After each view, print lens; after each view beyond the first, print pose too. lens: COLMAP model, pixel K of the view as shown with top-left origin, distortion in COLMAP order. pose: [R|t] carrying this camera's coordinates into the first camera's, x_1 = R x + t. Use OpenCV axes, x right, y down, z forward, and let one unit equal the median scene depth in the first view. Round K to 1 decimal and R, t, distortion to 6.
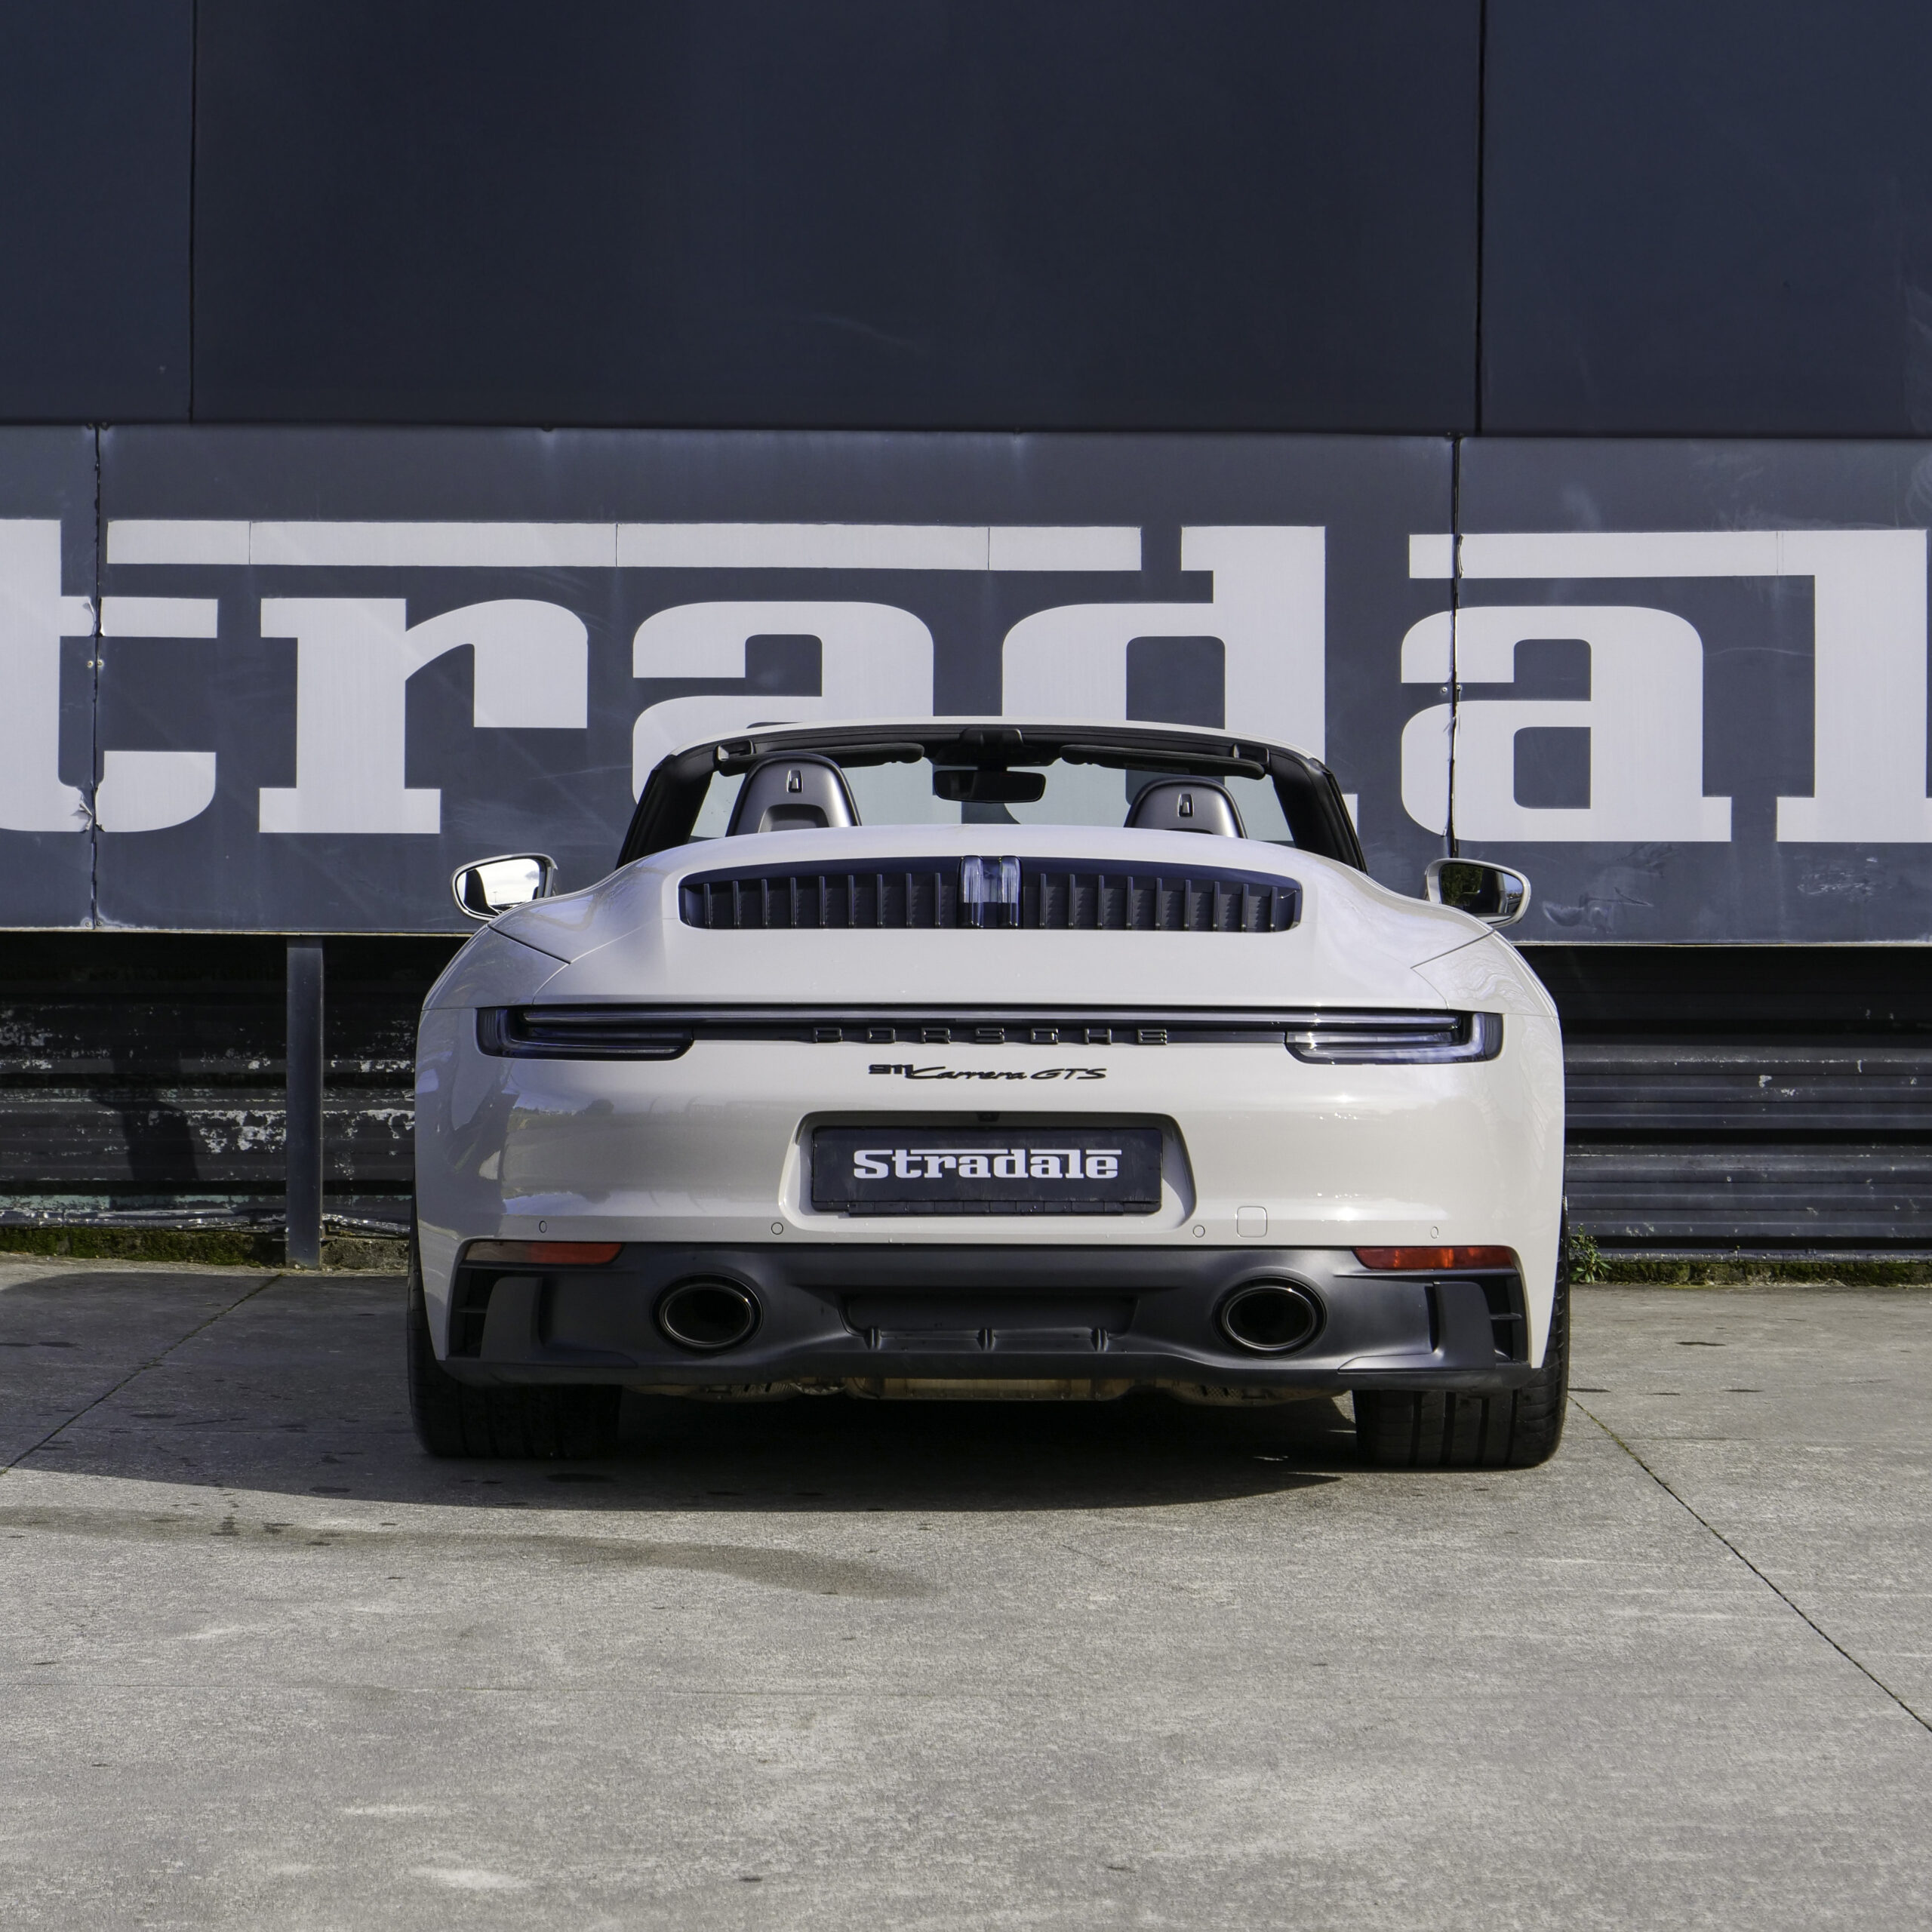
lens RADIAL K [[6447.8, 0, 851.6], [0, 6447.8, 961.4], [0, 0, 1]] dist [0.007366, -0.088171]
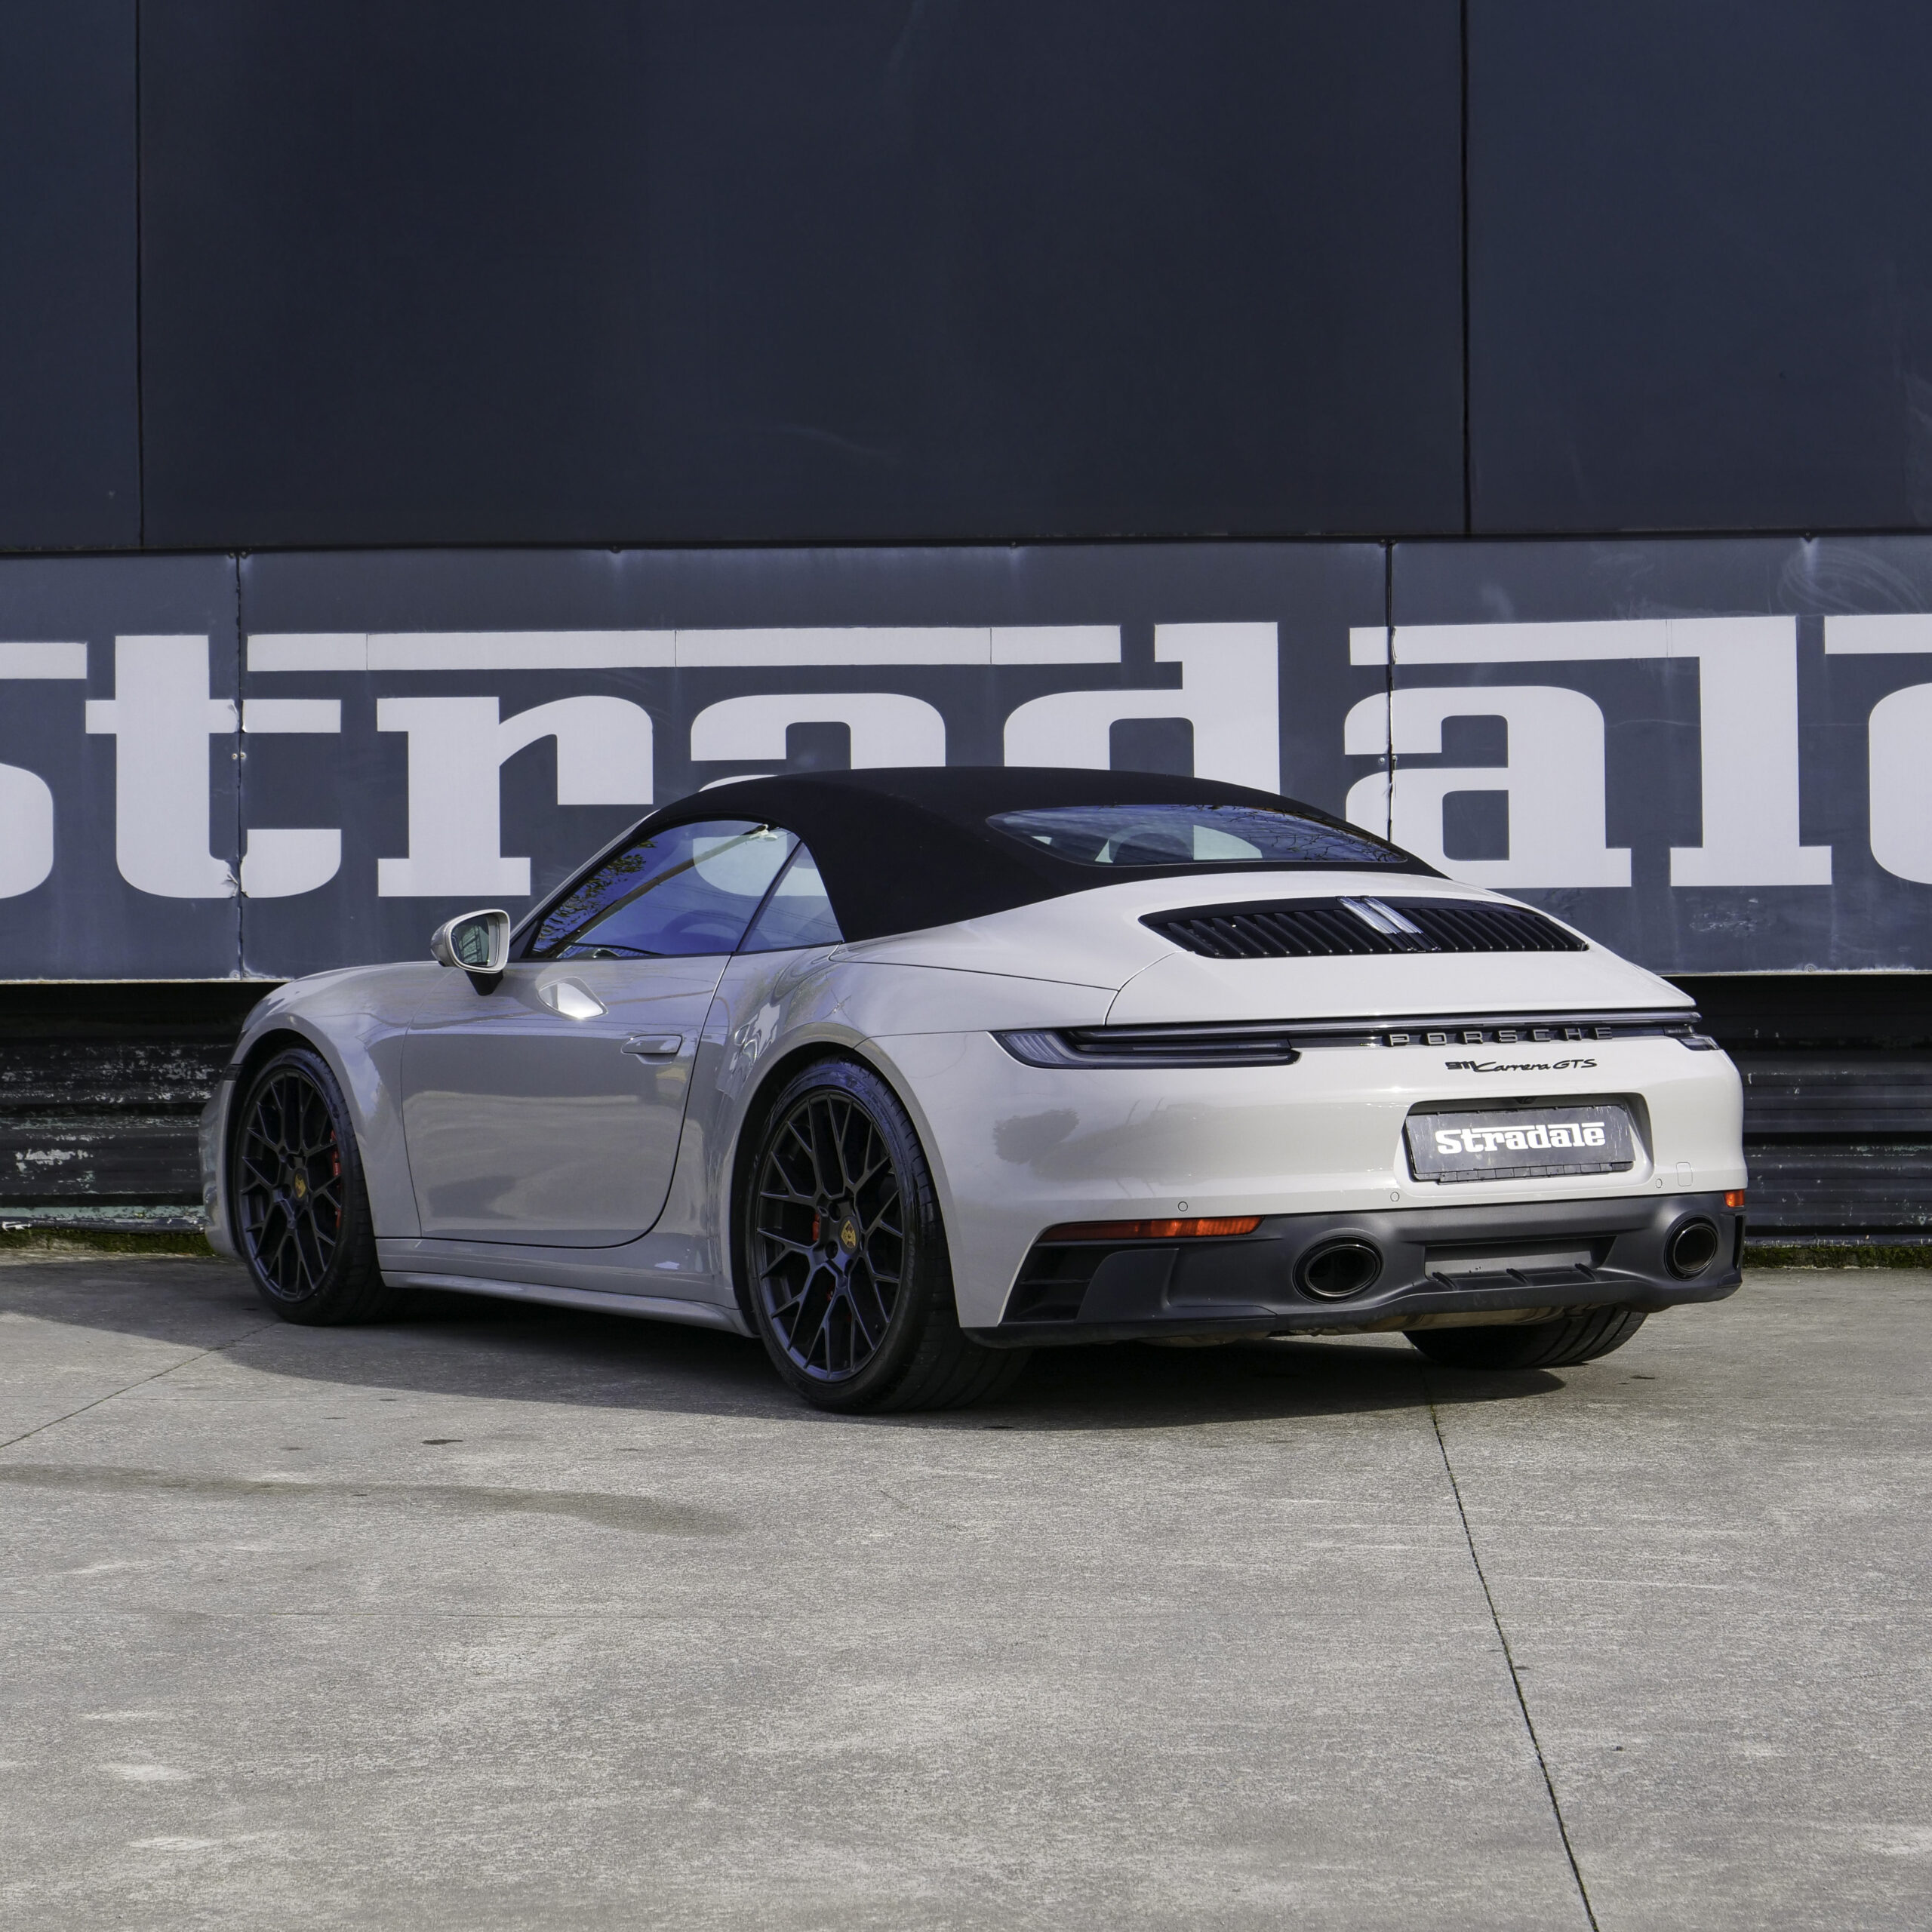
lens RADIAL K [[5464.2, 0, 863.0], [0, 5464.2, 943.1], [0, 0, 1]] dist [0.014622, -0.053524]
pose [[0.997681, -0.013234, -0.066767, 0.076920], [0.012397, 0.999839, -0.012944, 0.003186], [0.066927, 0.012086, 0.997685, 0.007911]]
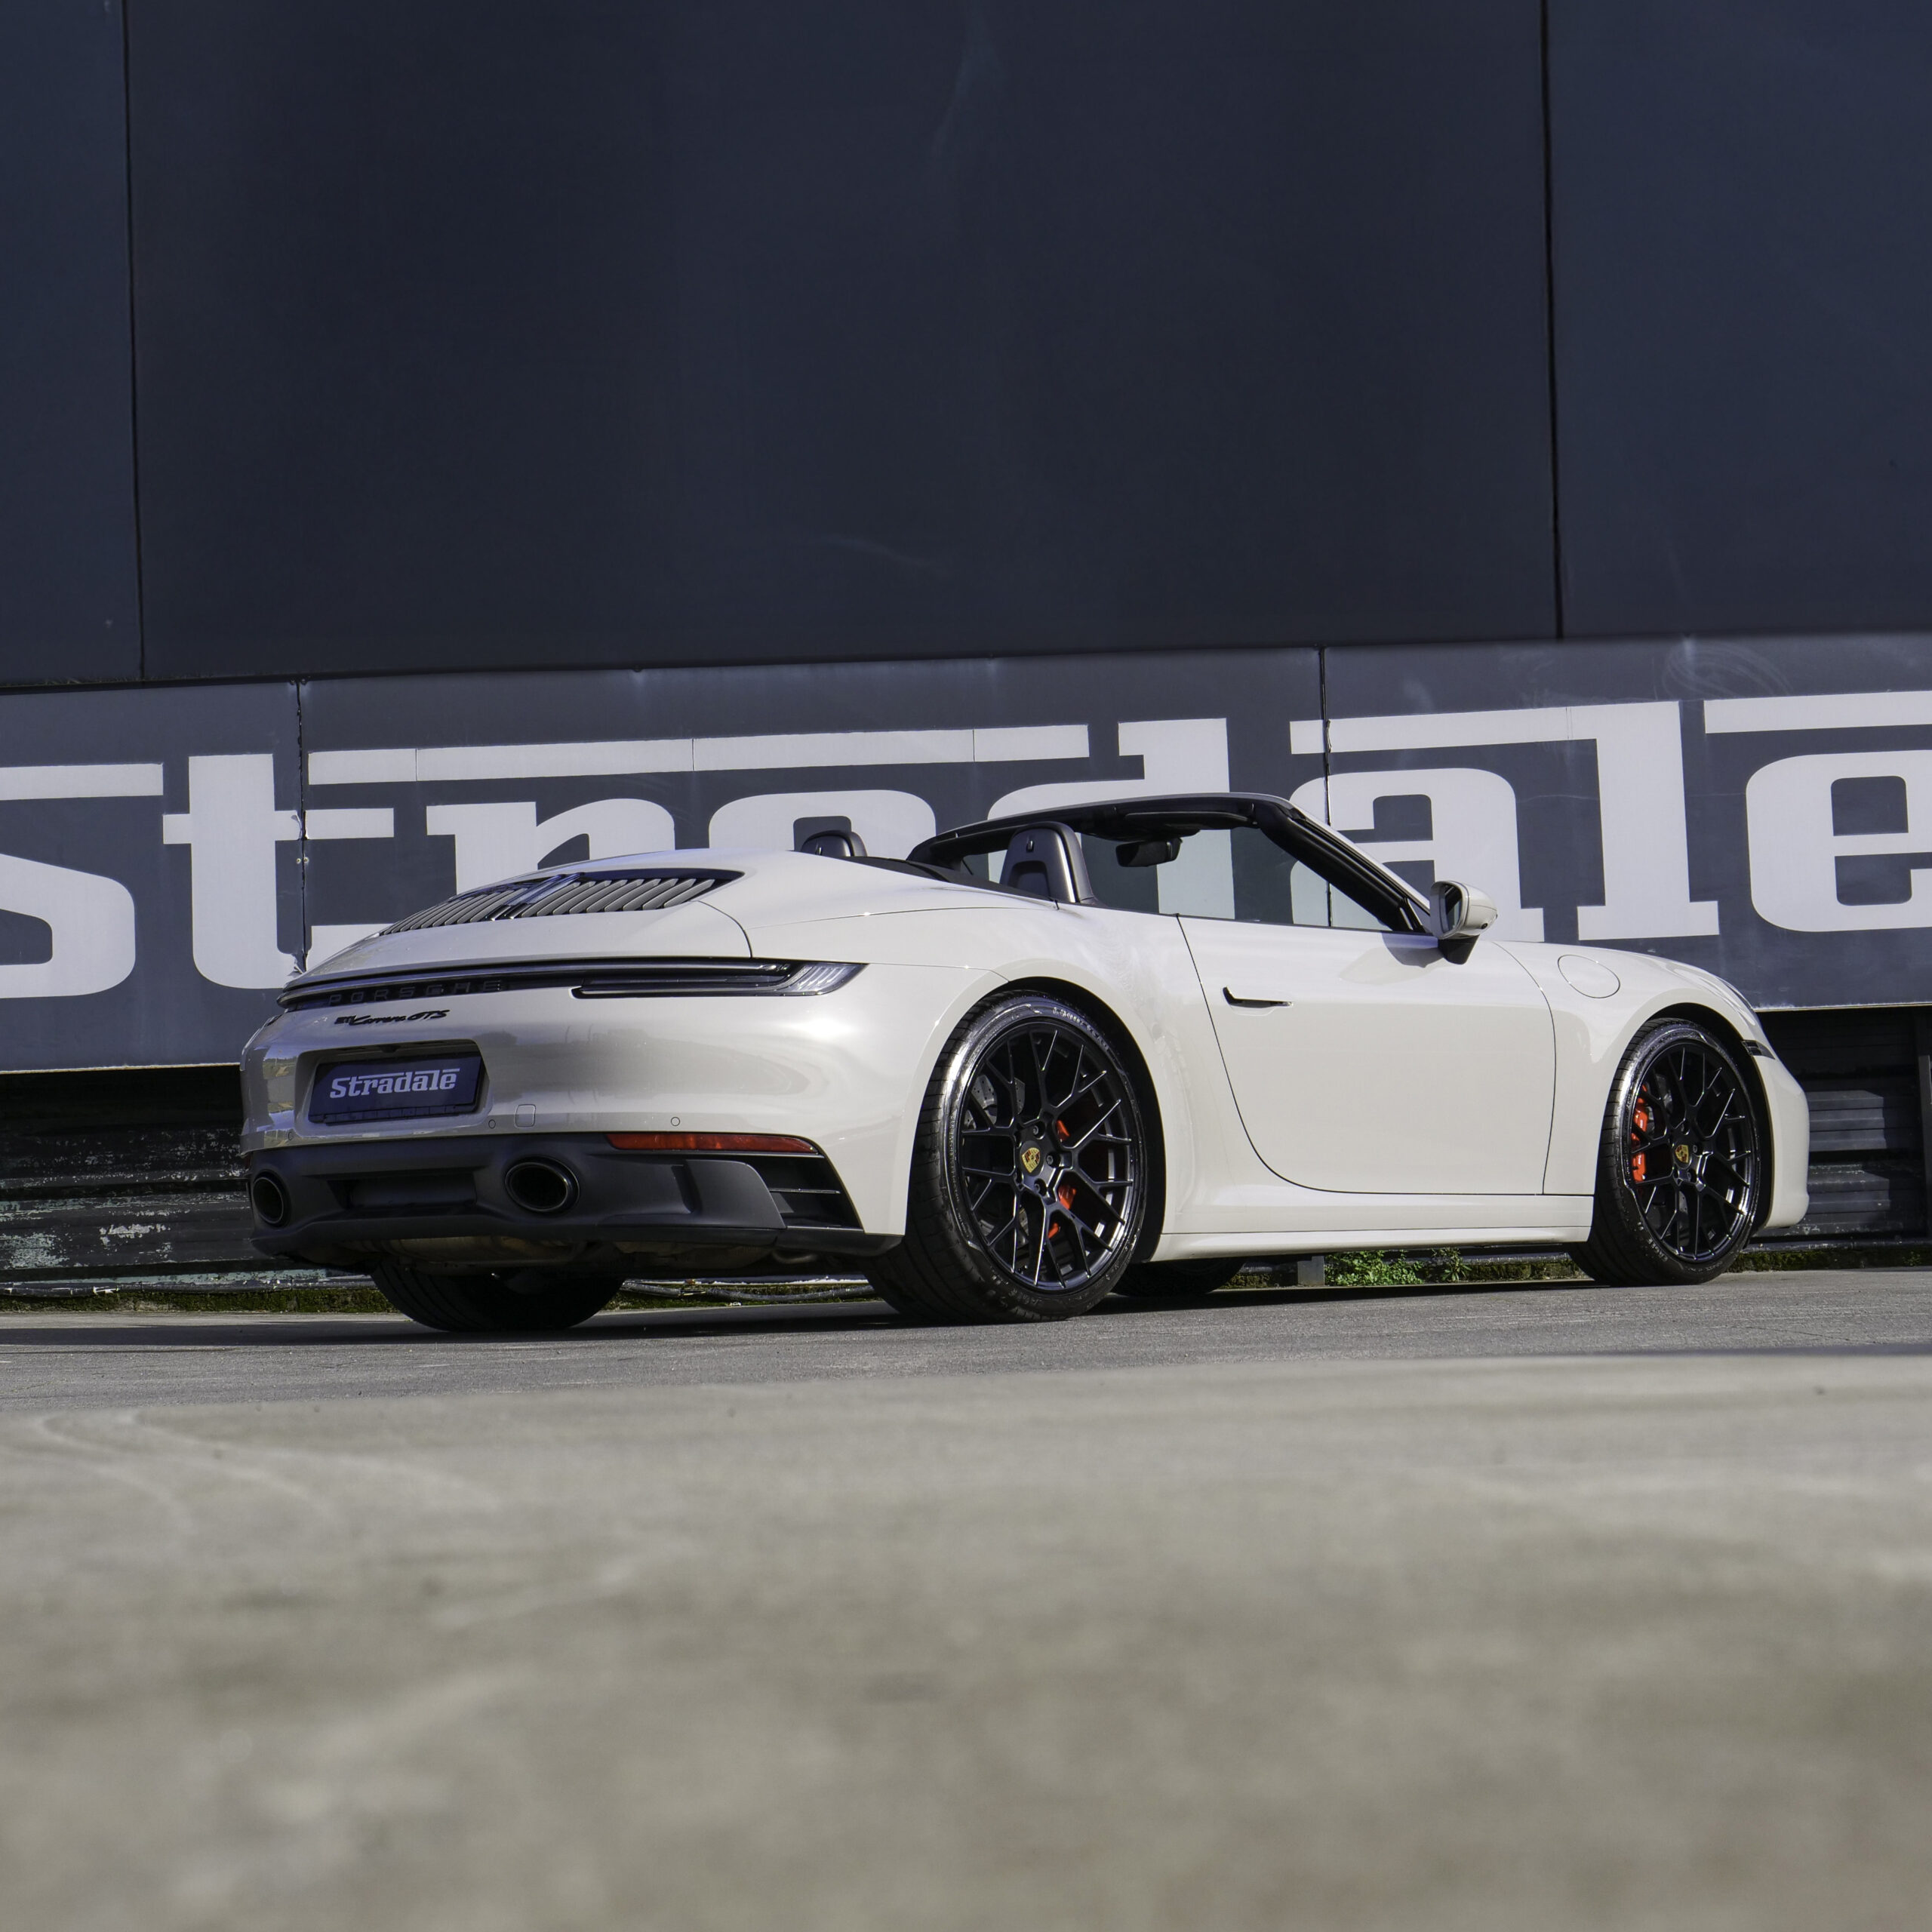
lens RADIAL K [[4869.0, 0, 880.4], [0, 4869.0, 941.4], [0, 0, 1]] dist [0.024798, -0.410401]
pose [[0.999107, -0.041658, 0.007062, -0.008084], [0.042123, 0.995108, -0.089364, 0.078245], [-0.003304, 0.089581, 0.995974, 0.007296]]
